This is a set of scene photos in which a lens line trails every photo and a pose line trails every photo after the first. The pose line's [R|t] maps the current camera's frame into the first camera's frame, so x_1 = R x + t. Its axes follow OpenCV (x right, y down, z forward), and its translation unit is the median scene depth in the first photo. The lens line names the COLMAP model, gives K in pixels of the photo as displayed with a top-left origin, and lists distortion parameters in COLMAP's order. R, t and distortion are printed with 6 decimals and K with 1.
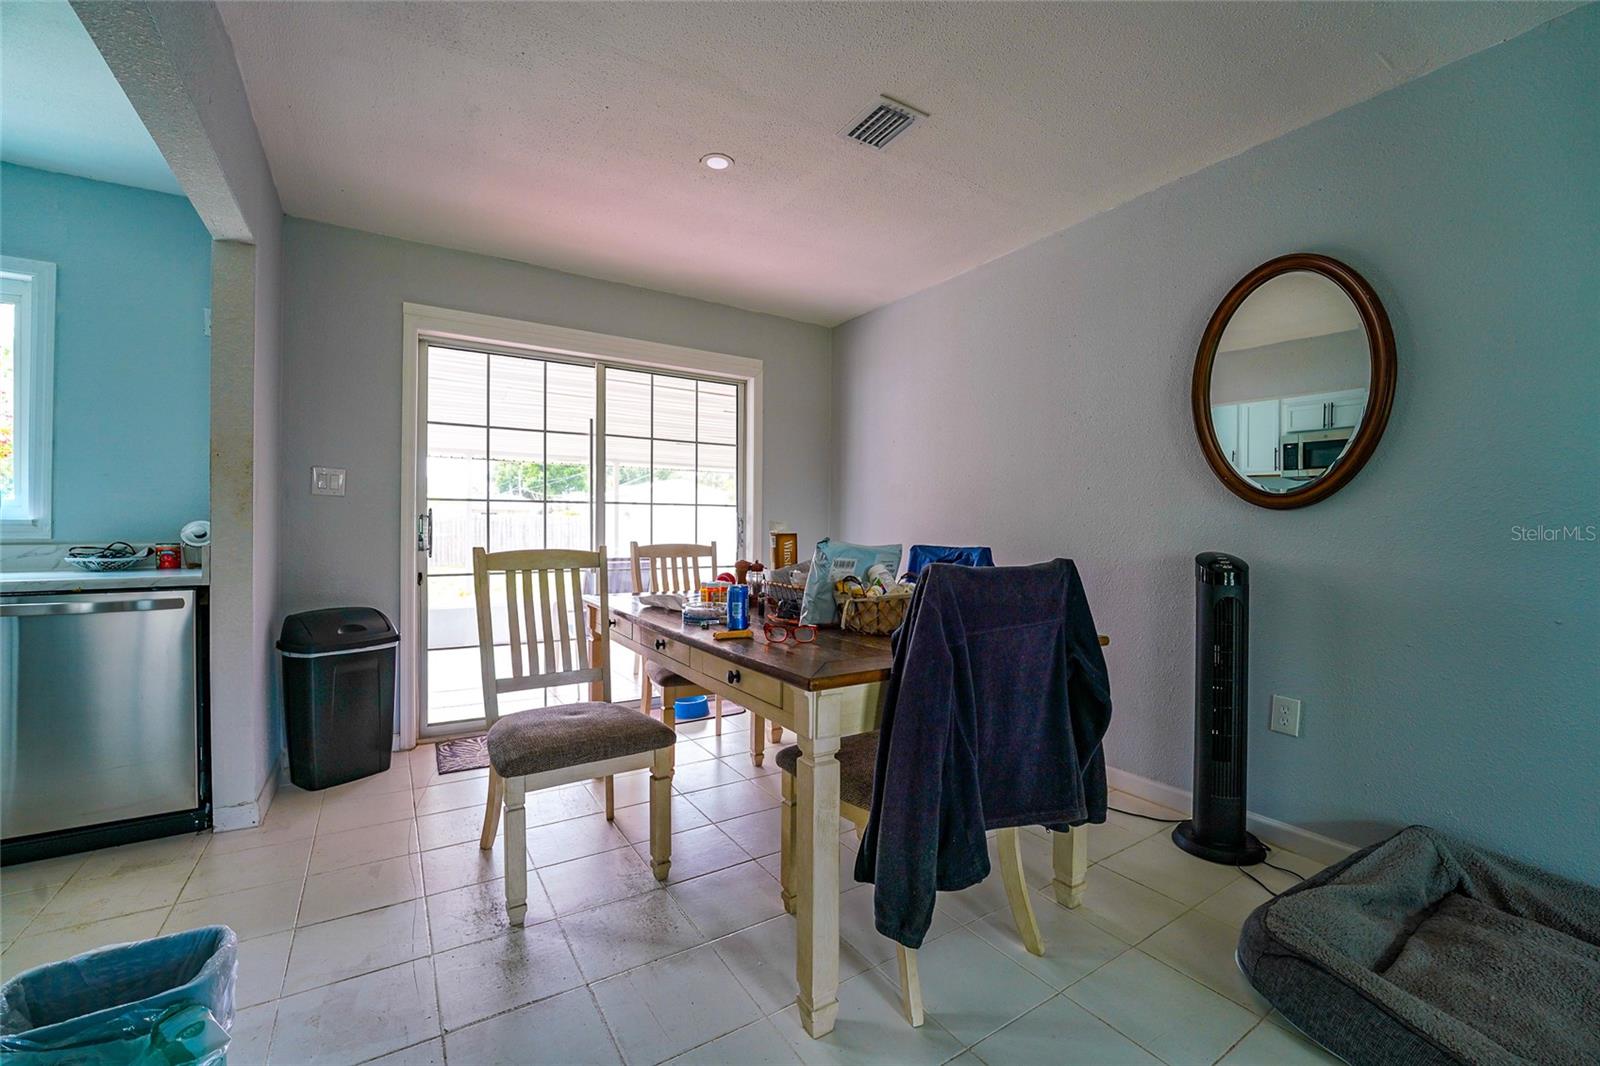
lens RADIAL K [[652.0, 0, 800.0], [0, 652.0, 533.0], [0, 0, 1]] dist [-0.026783, 0.000431]
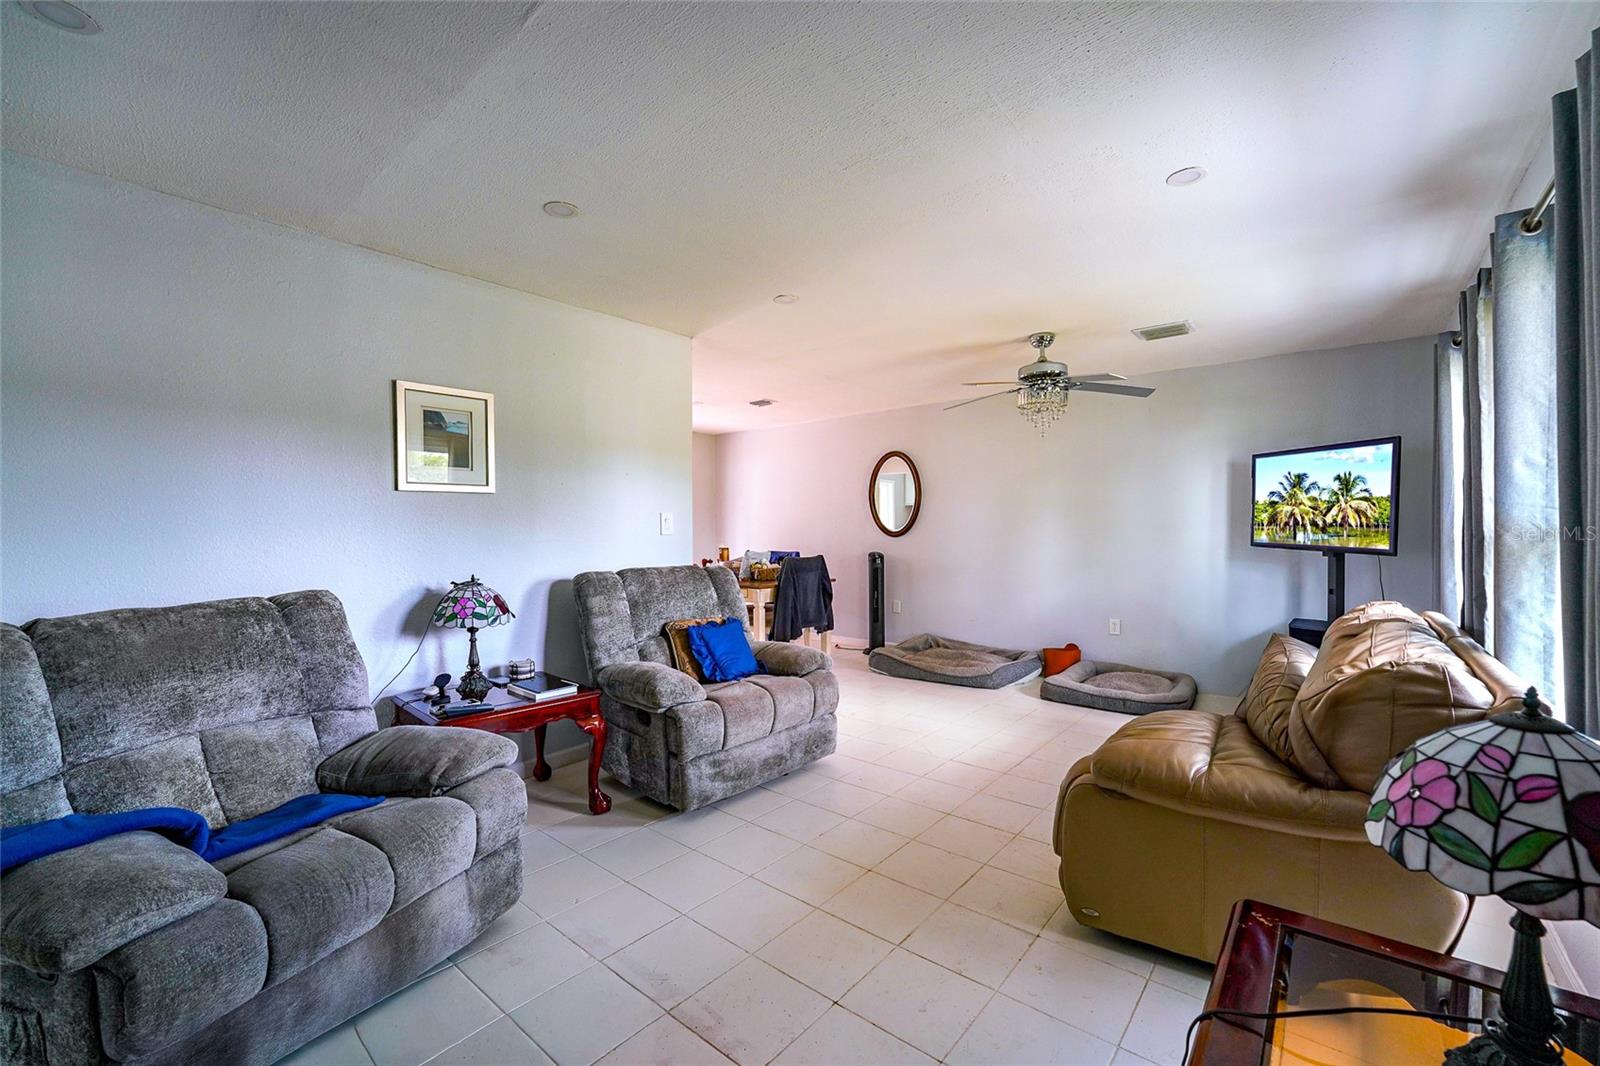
lens RADIAL K [[652.0, 0, 800.0], [0, 652.0, 533.0], [0, 0, 1]] dist [-0.026783, 0.000431]
pose [[0.953935, -0.014843, 0.299645, -0.650192], [0.014523, 0.999889, 0.003296, -0.079686], [-0.299660, 0.001208, 0.954045, -2.008214]]
